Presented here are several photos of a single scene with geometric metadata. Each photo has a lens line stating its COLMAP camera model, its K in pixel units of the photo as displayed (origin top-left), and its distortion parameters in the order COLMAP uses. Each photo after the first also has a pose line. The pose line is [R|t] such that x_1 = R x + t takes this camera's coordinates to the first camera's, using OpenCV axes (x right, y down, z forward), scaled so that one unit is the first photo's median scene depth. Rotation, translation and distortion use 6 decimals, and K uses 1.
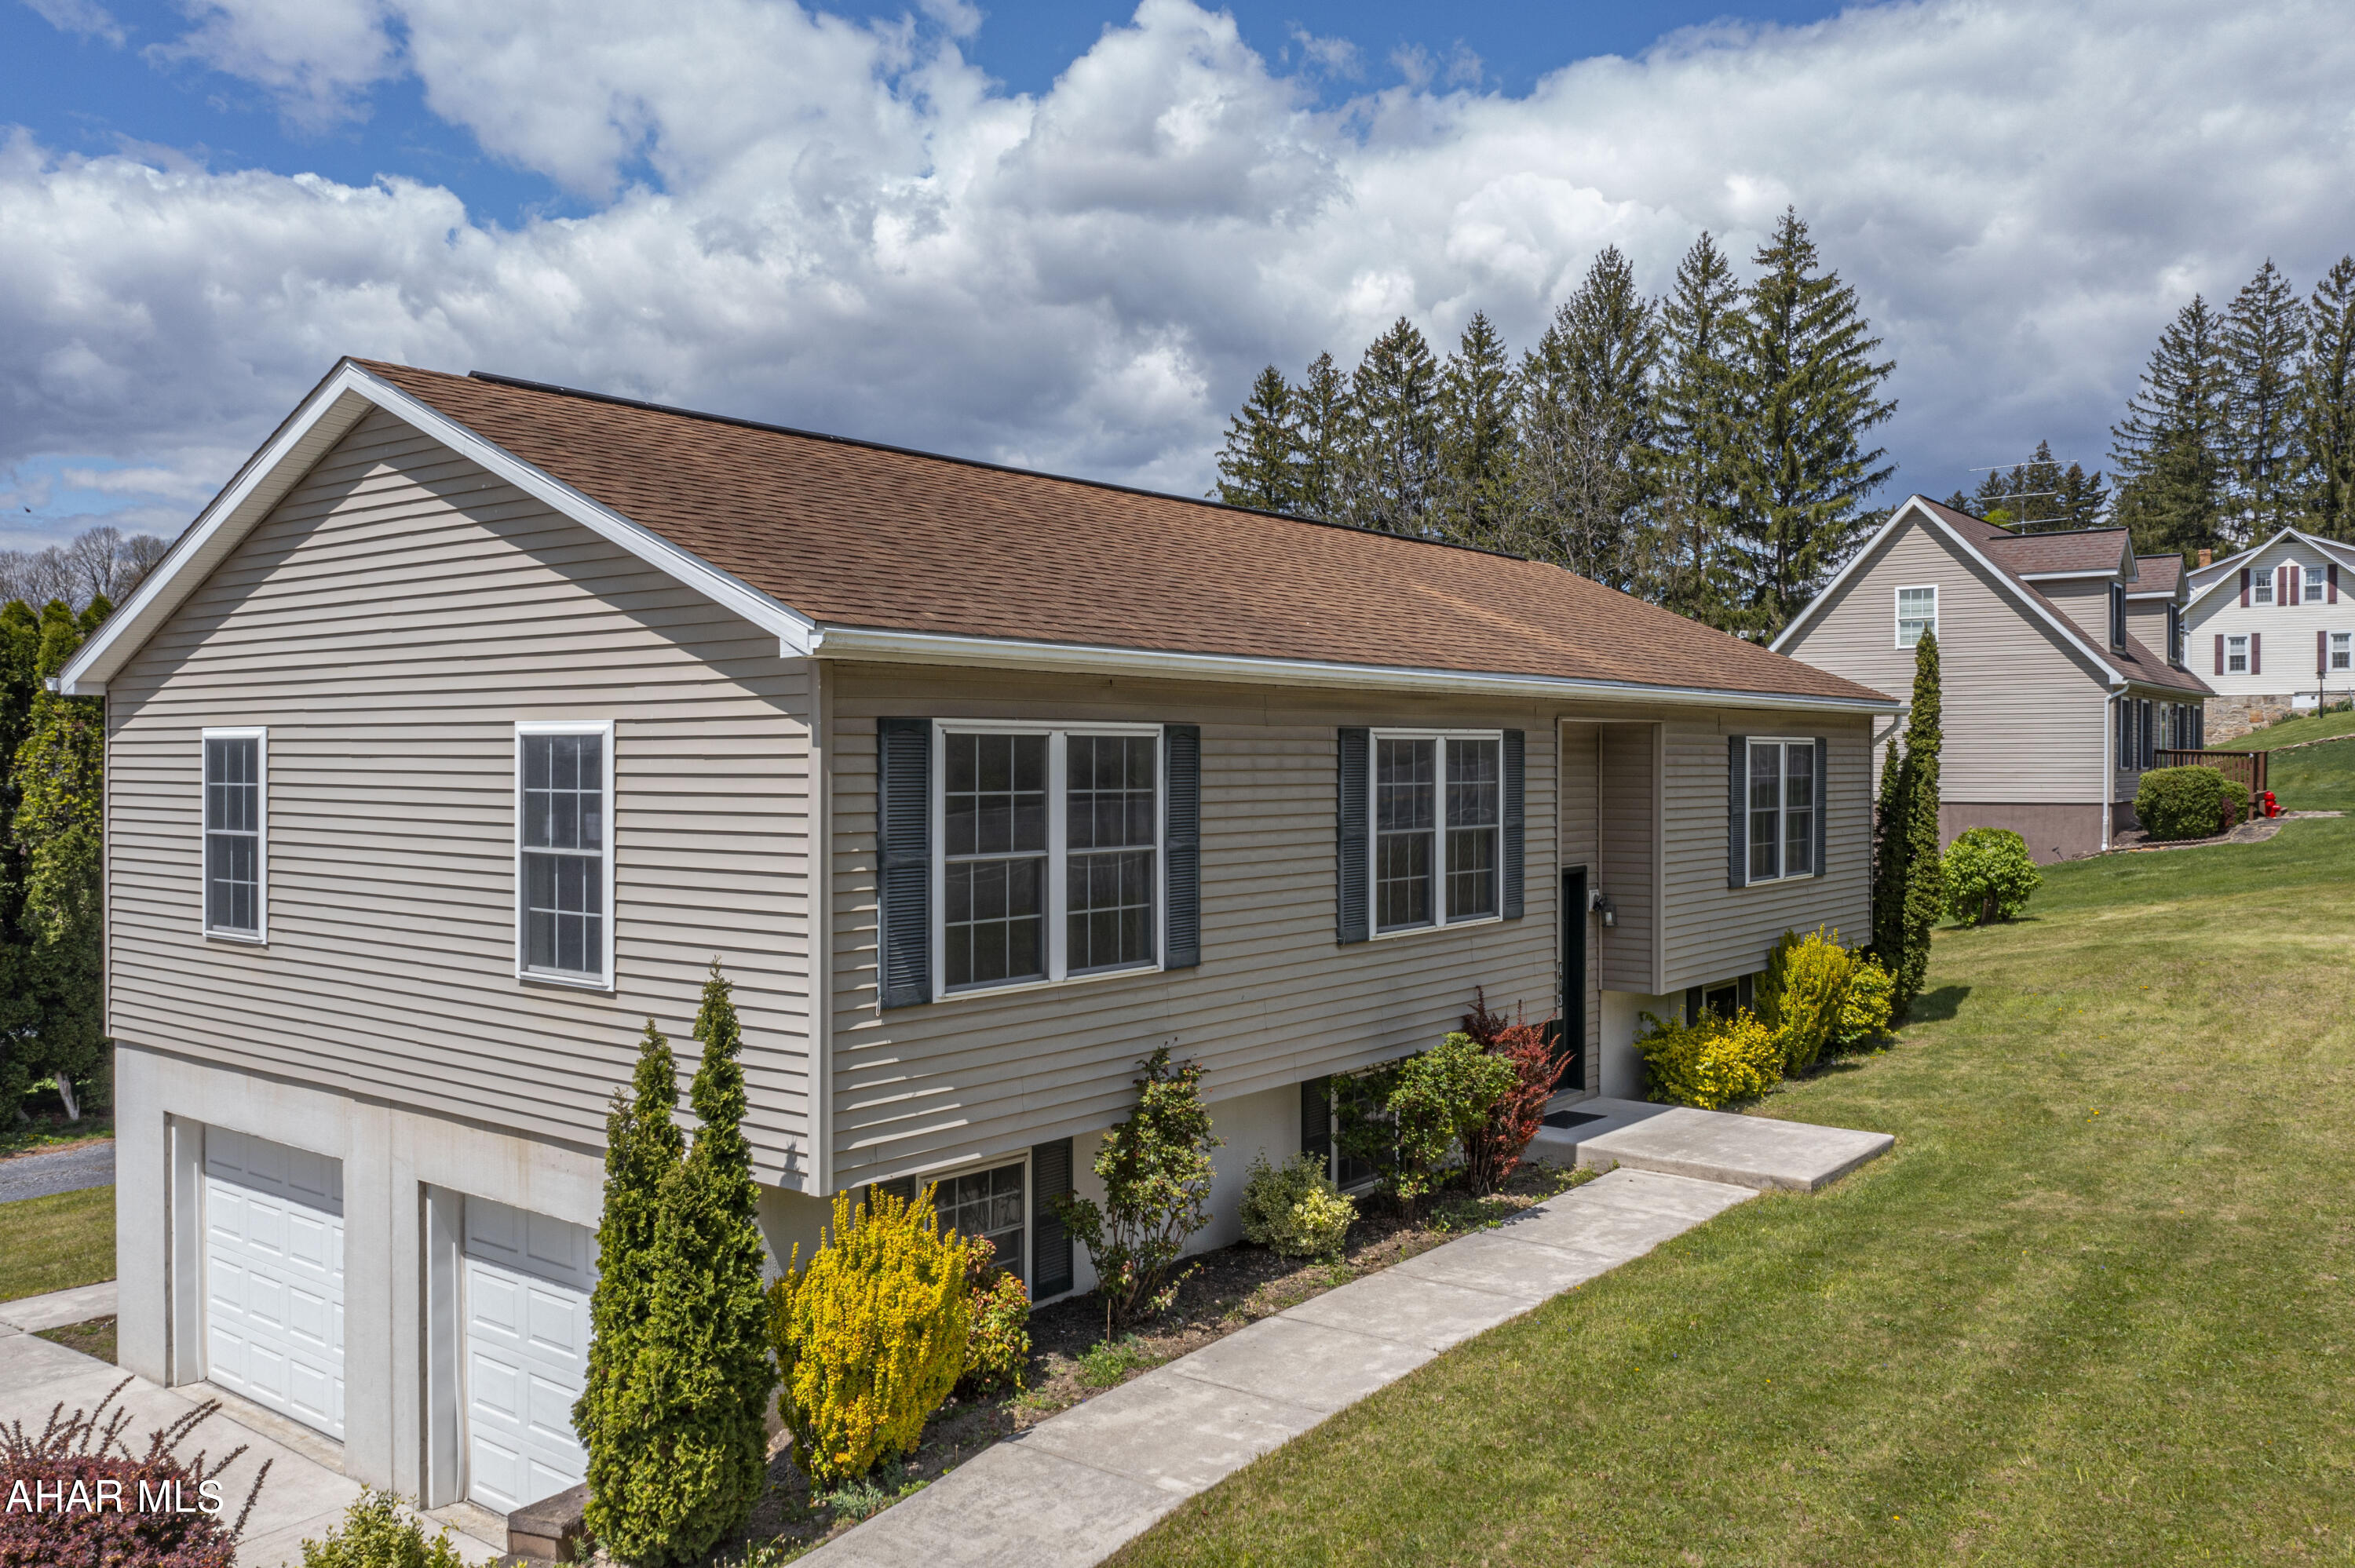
lens RADIAL K [[1869.5, 0, 1189.8], [0, 1869.5, 796.5], [0, 0, 1]] dist [-0.039766, 0.065383]
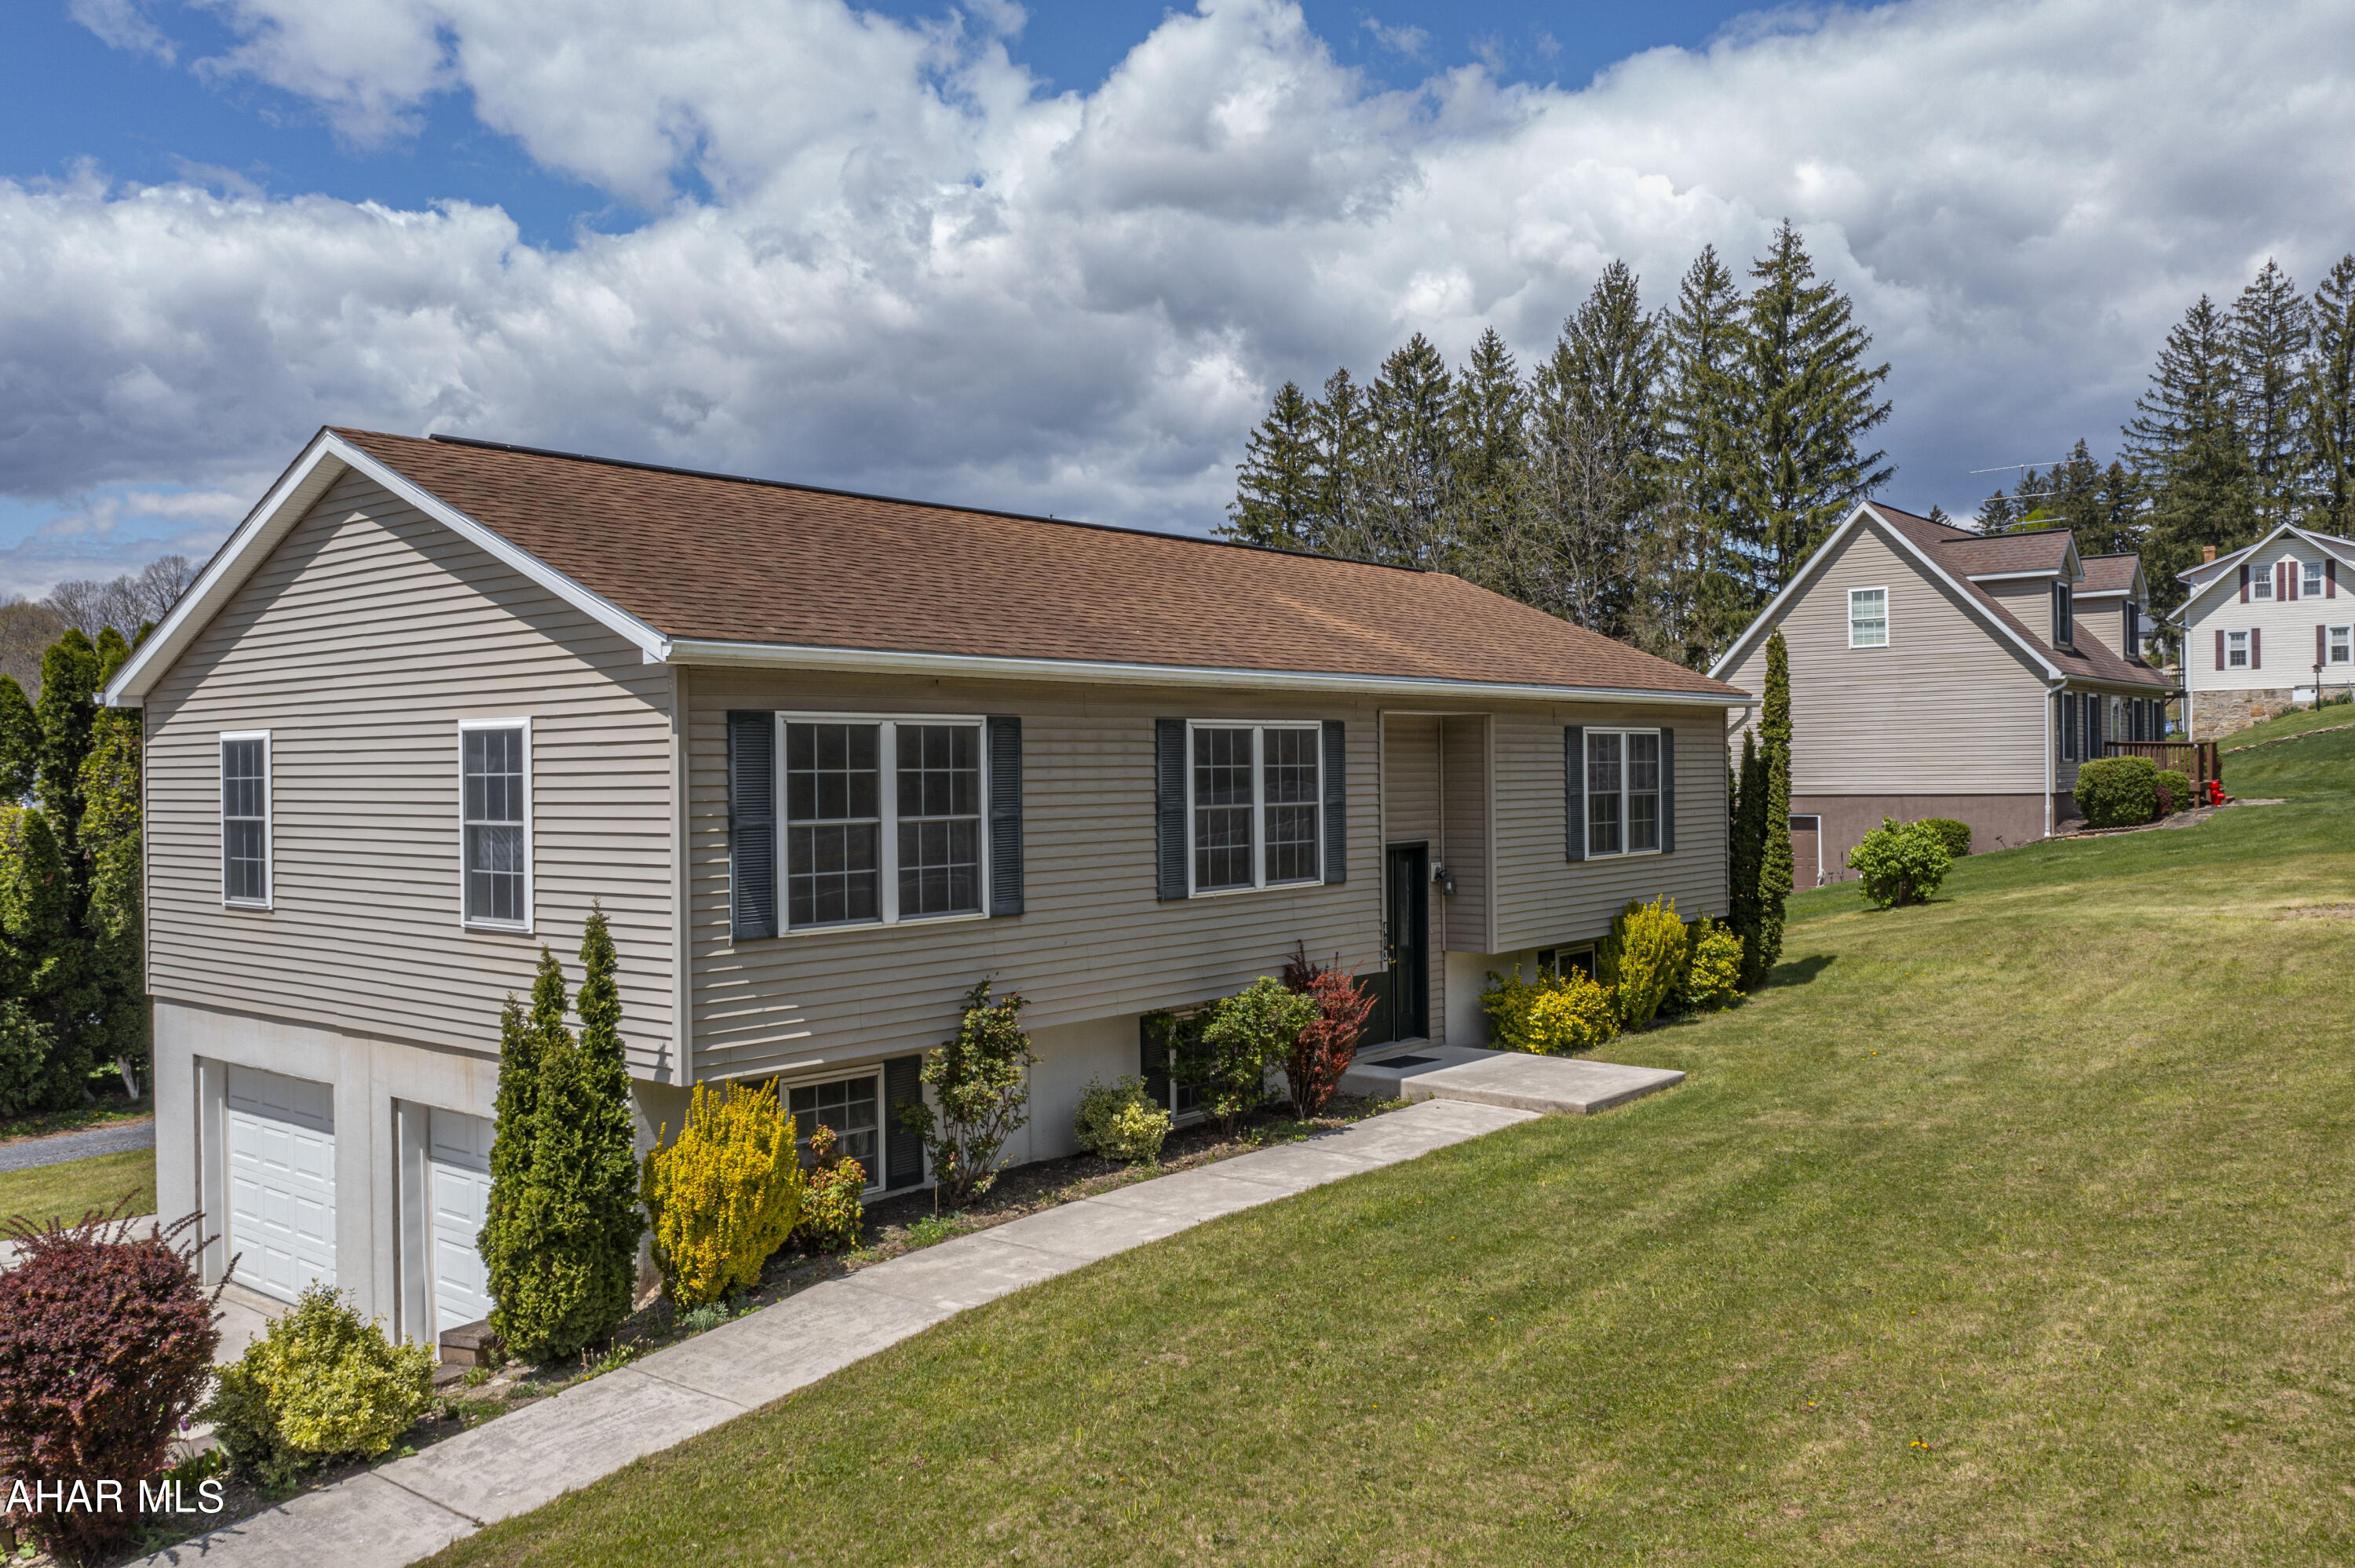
lens RADIAL K [[1869.5, 0, 1189.8], [0, 1869.5, 796.5], [0, 0, 1]] dist [-0.039766, 0.065383]
pose [[0.999507, -0.011859, -0.029058, 0.122965], [0.011686, 0.999913, -0.006113, 0.018490], [0.029128, 0.005771, 0.999559, -0.173336]]
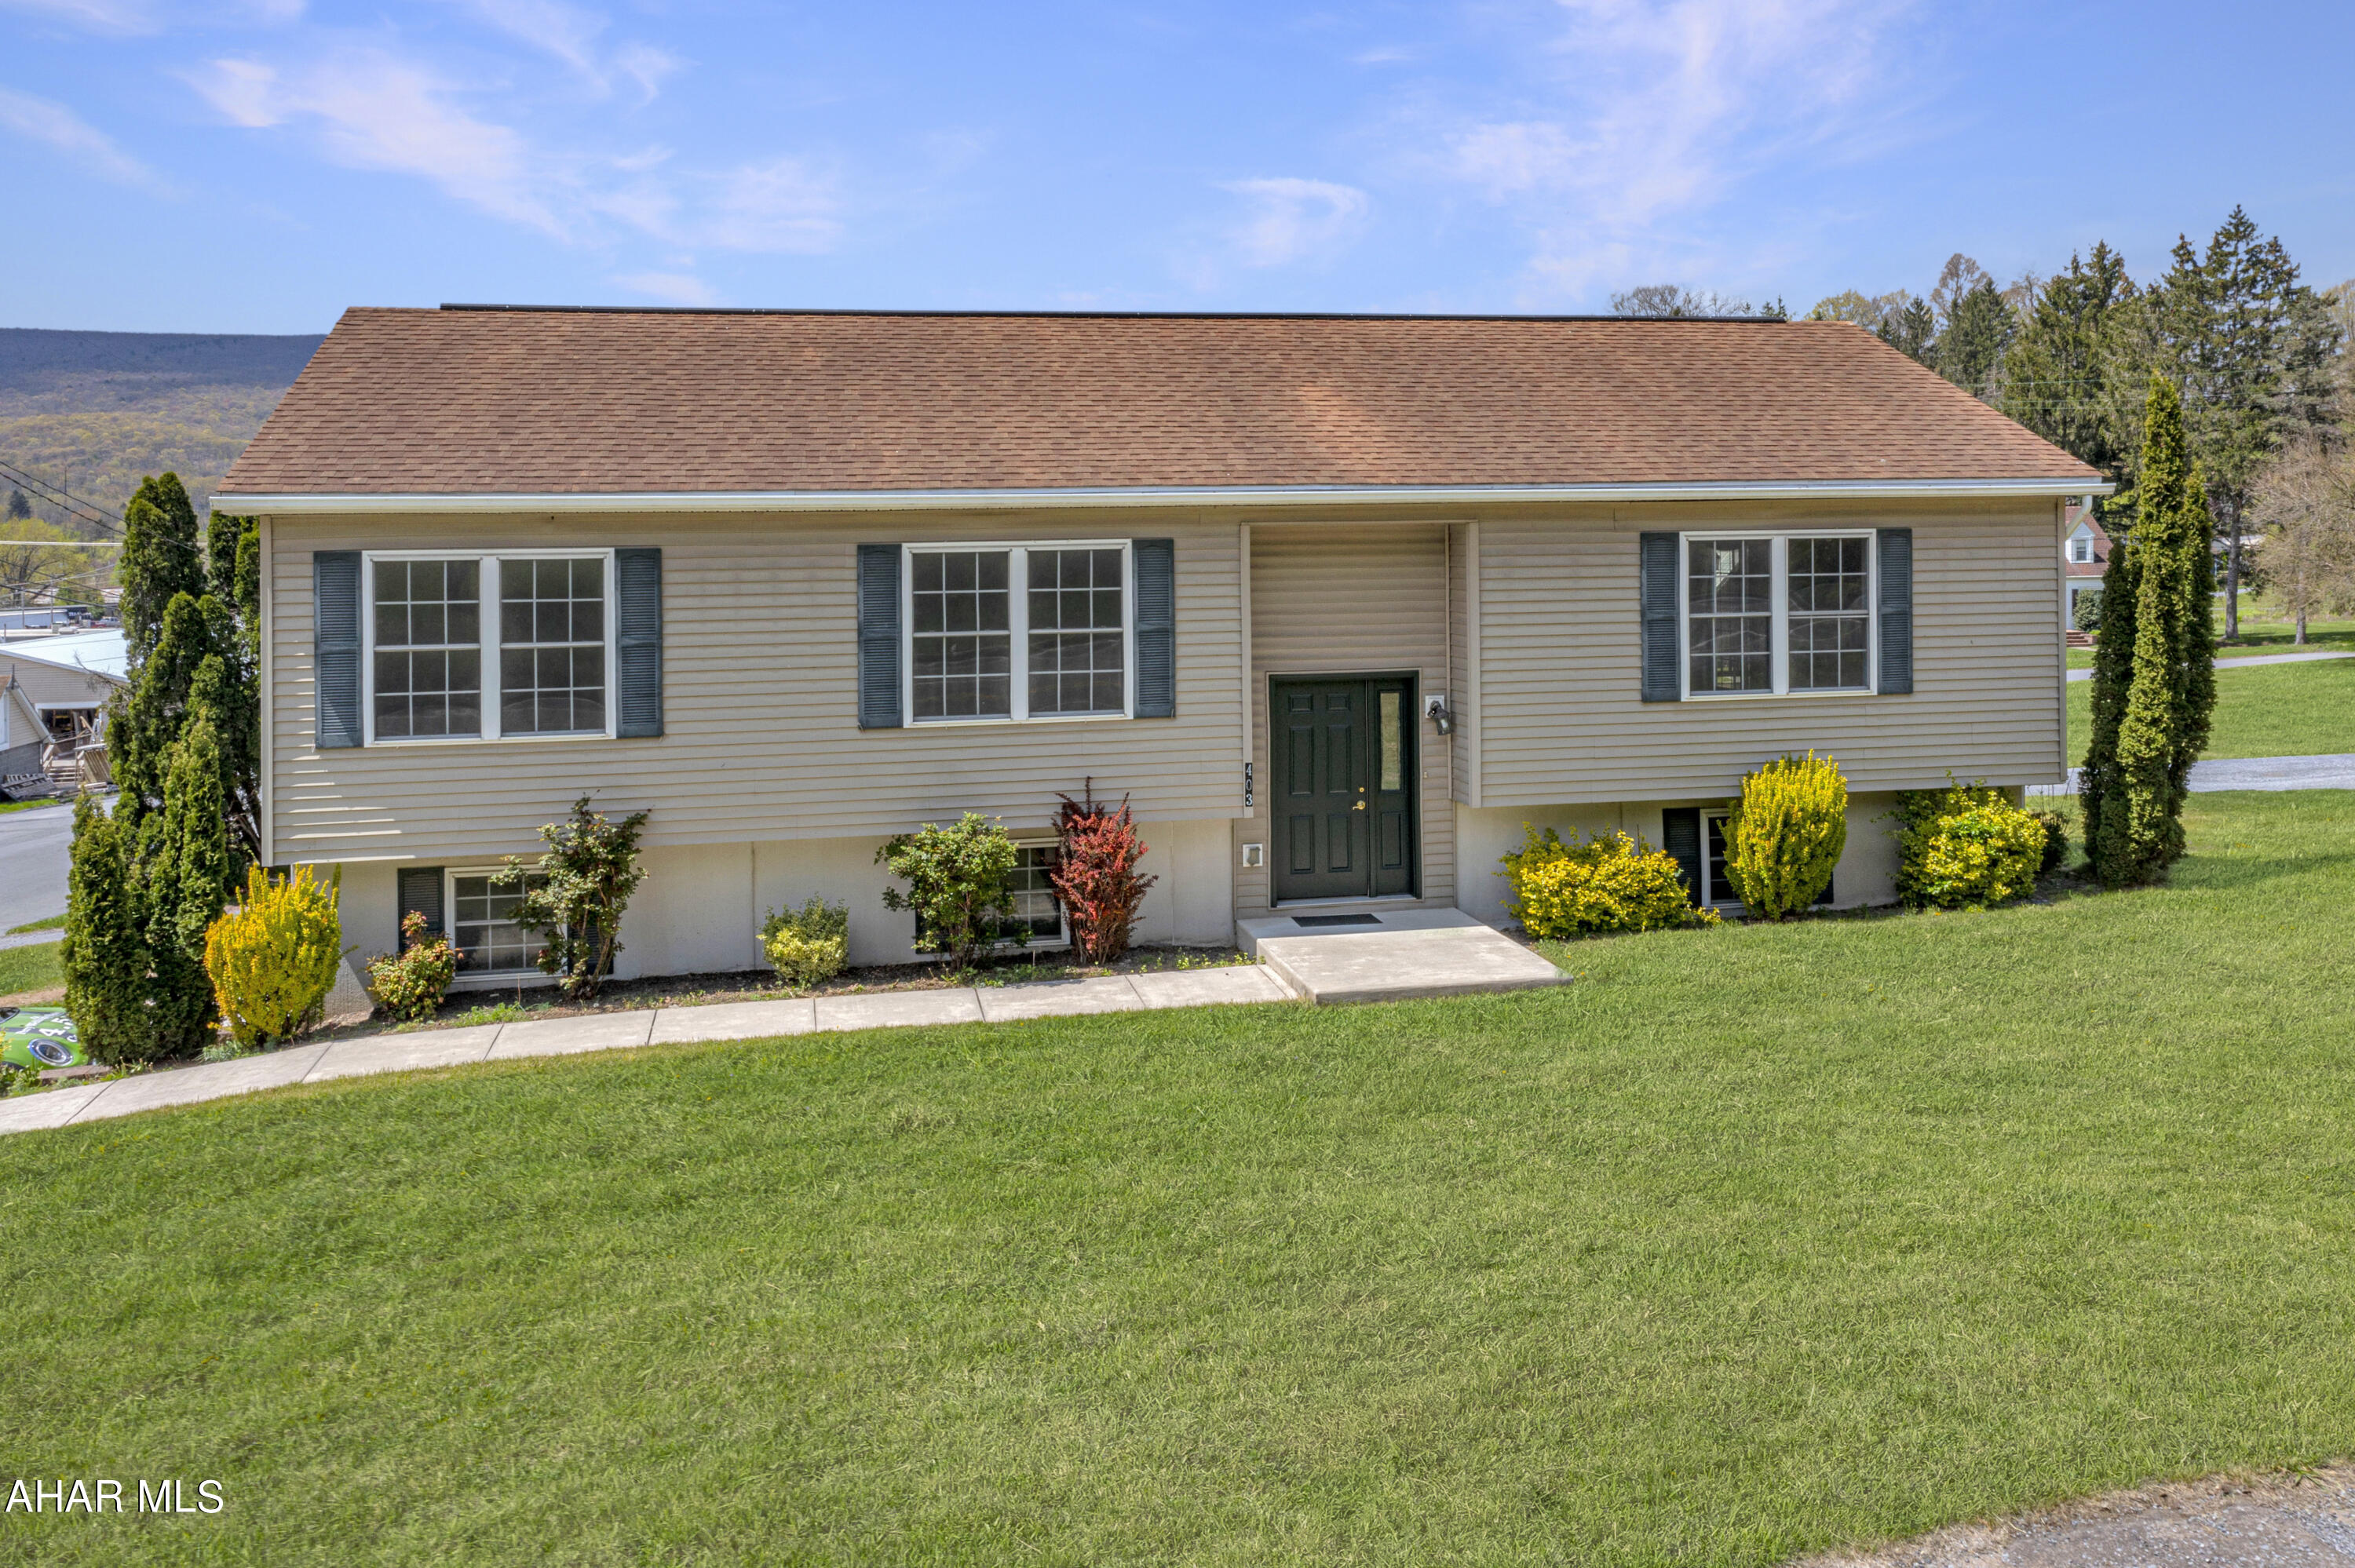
lens RADIAL K [[1869.5, 0, 1189.8], [0, 1869.5, 796.5], [0, 0, 1]] dist [-0.039766, 0.065383]
pose [[0.761704, 0.062705, -0.644884, 0.917496], [0.003445, 0.994900, 0.100807, 0.003121], [0.647916, -0.079007, 0.757603, 0.213726]]
